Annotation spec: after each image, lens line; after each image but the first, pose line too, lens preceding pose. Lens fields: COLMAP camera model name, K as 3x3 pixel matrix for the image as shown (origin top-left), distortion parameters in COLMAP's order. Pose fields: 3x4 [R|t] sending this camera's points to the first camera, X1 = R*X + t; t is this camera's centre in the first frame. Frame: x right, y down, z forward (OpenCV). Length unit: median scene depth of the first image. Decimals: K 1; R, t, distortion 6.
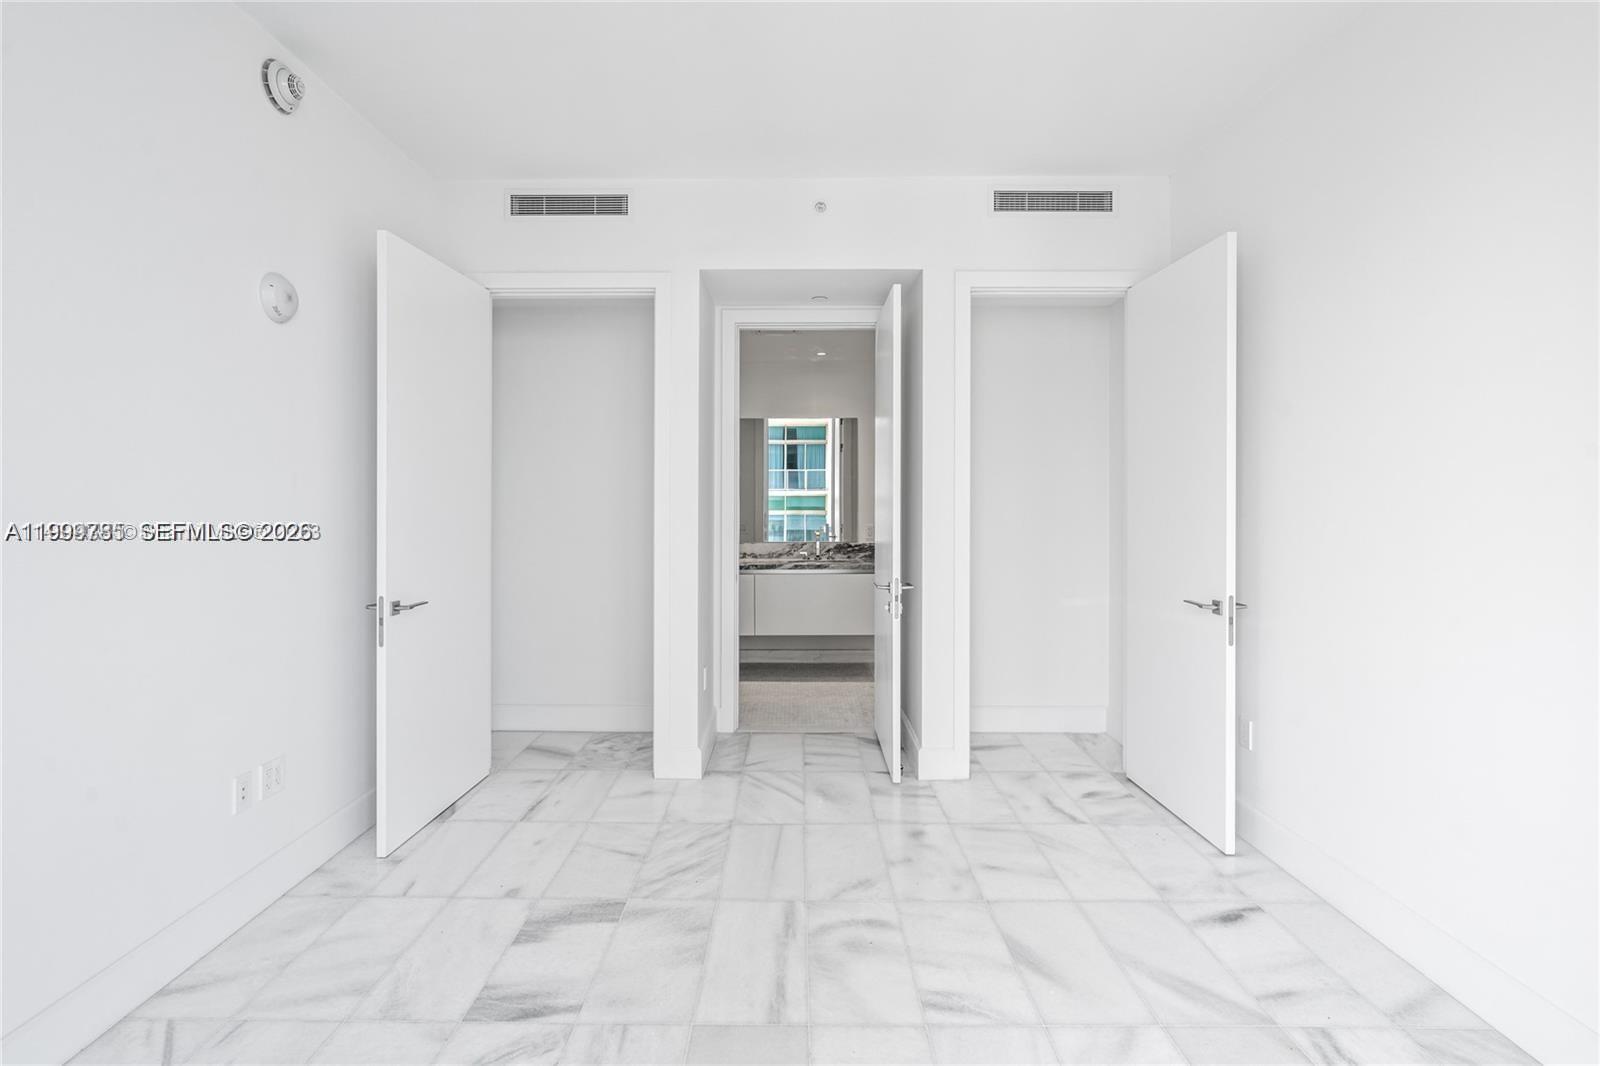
lens RADIAL K [[752.3, 0, 794.0], [0, 752.3, 493.2], [0, 0, 1]] dist [-0.014850, 0.009390]
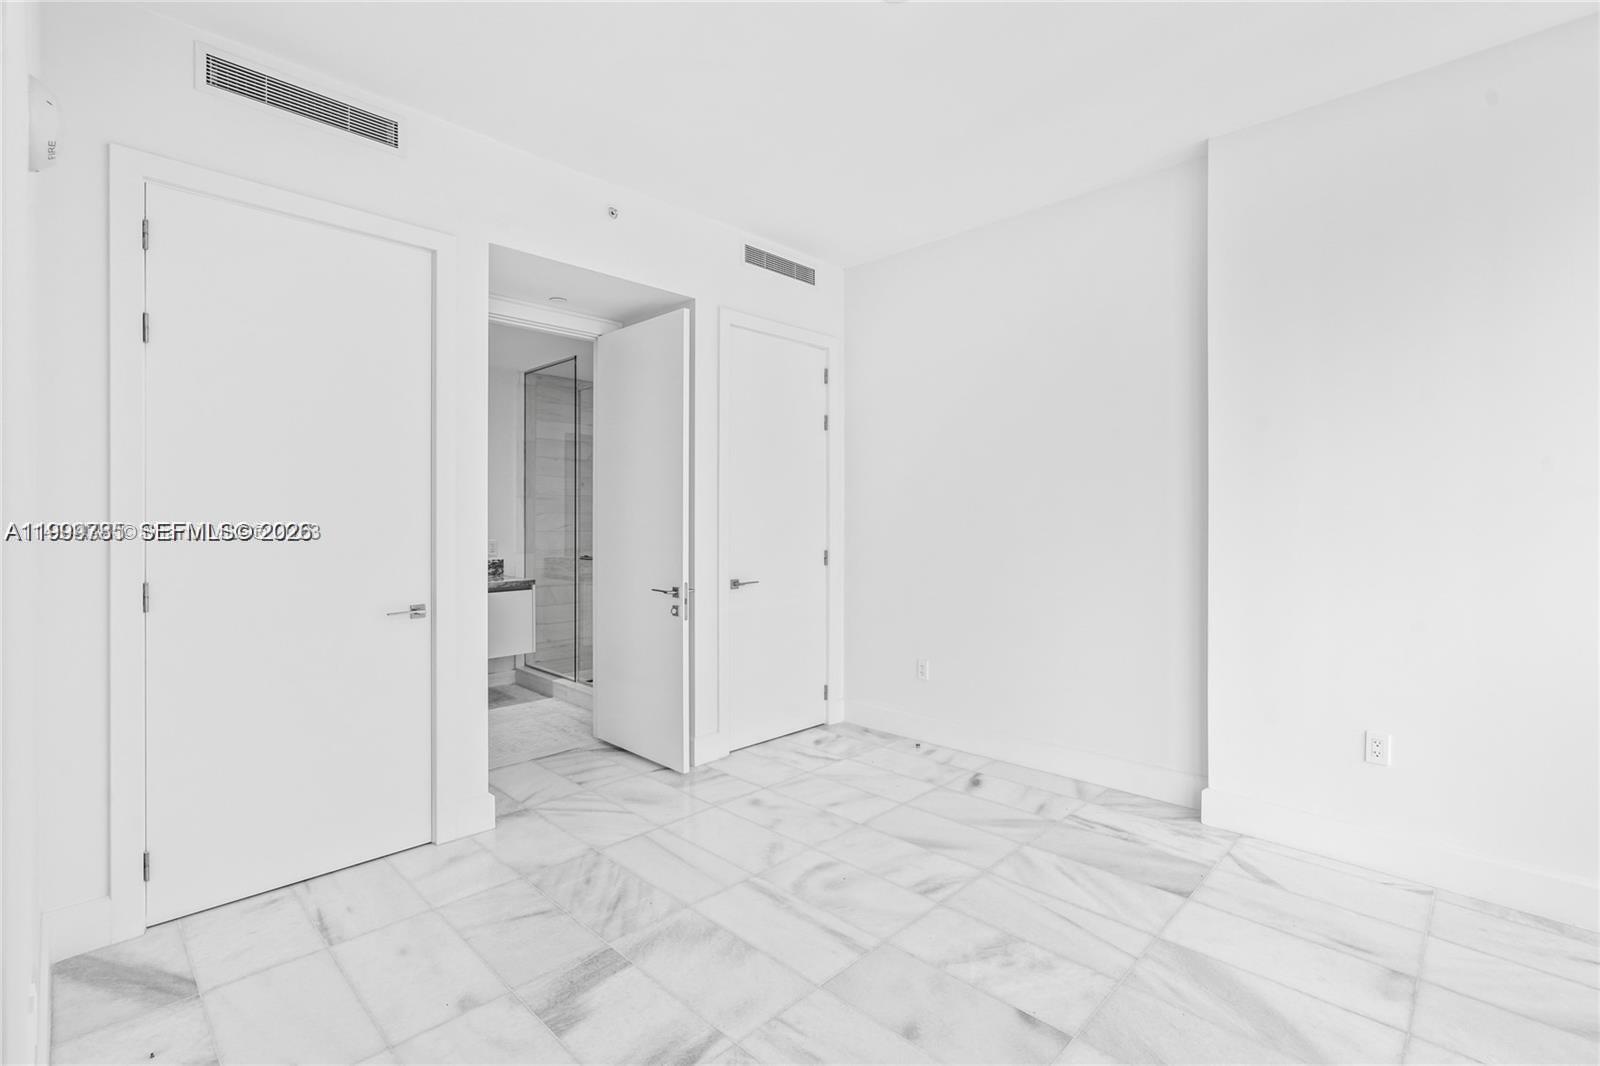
lens RADIAL K [[724.0, 0, 812.1], [0, 724.0, 517.2], [0, 0, 1]] dist [-0.001554, 0.000320]
pose [[0.685500, 0.000275, 0.728072, -0.700743], [-0.004155, 0.999985, 0.003535, 0.021365], [-0.728061, -0.005448, 0.685491, 0.227315]]
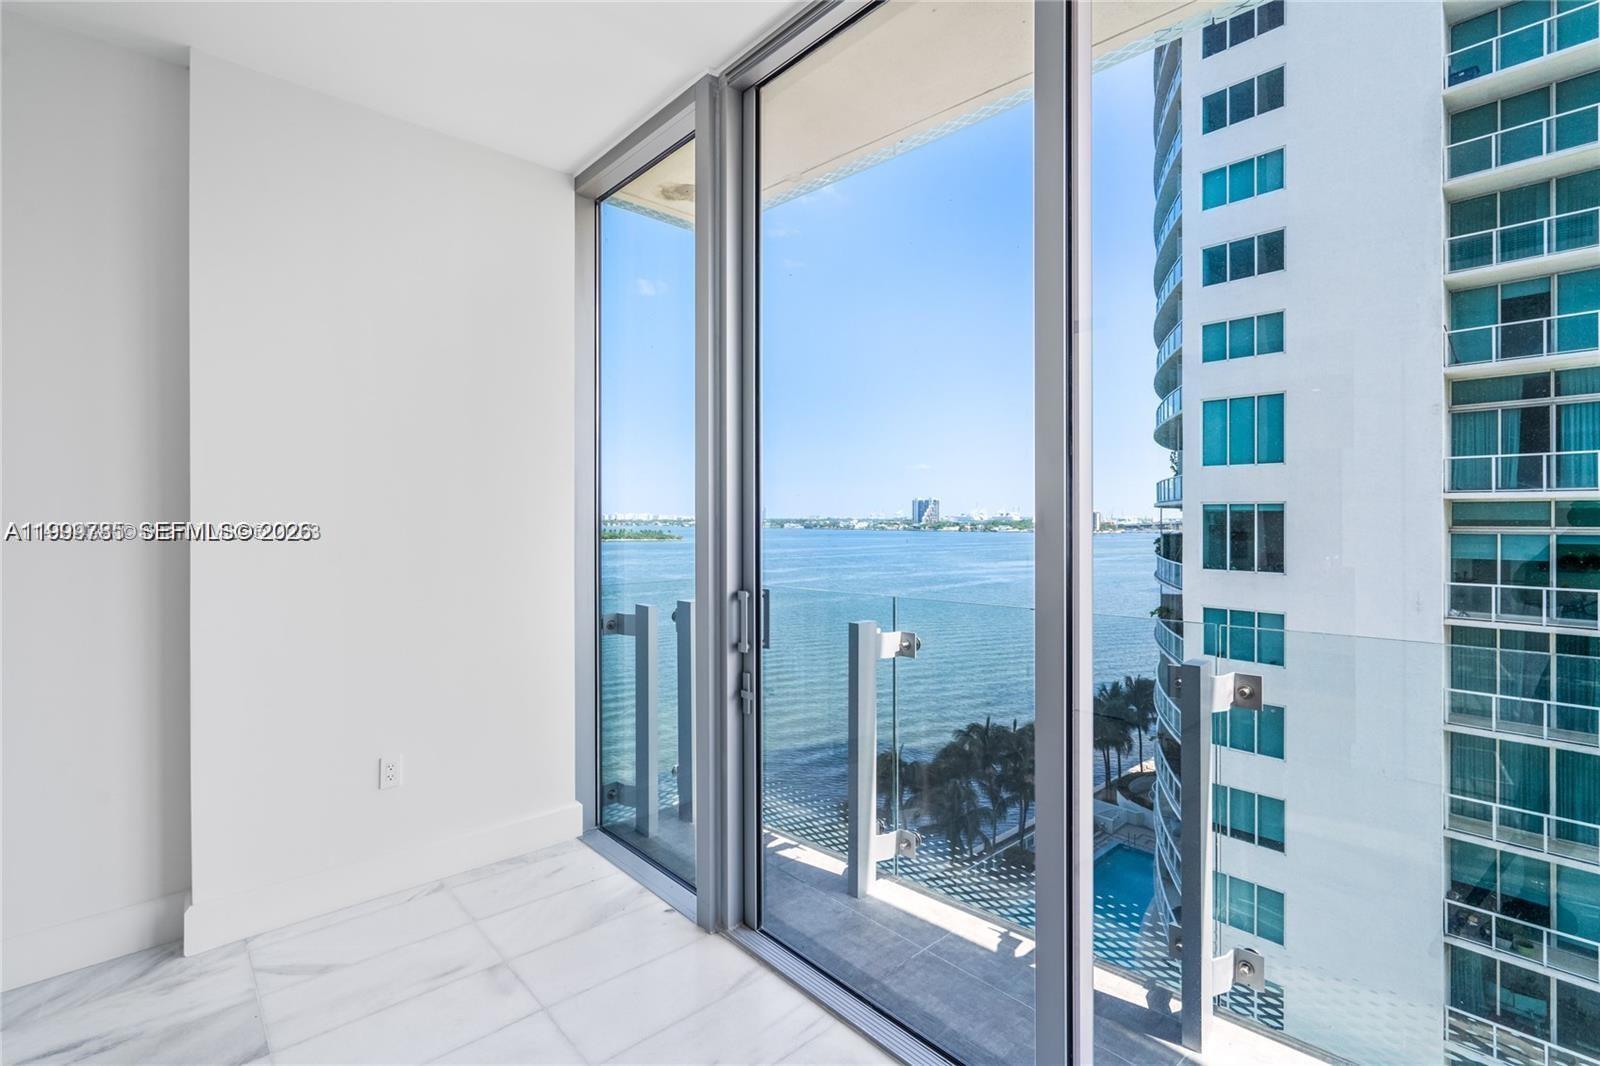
lens RADIAL K [[724.0, 0, 812.1], [0, 724.0, 517.2], [0, 0, 1]] dist [-0.001554, 0.000320]
pose [[-0.679431, 0.000869, 0.733738, -0.564729], [-0.001478, 0.999996, -0.002553, -0.014082], [-0.733738, -0.002819, -0.679427, 0.628182]]
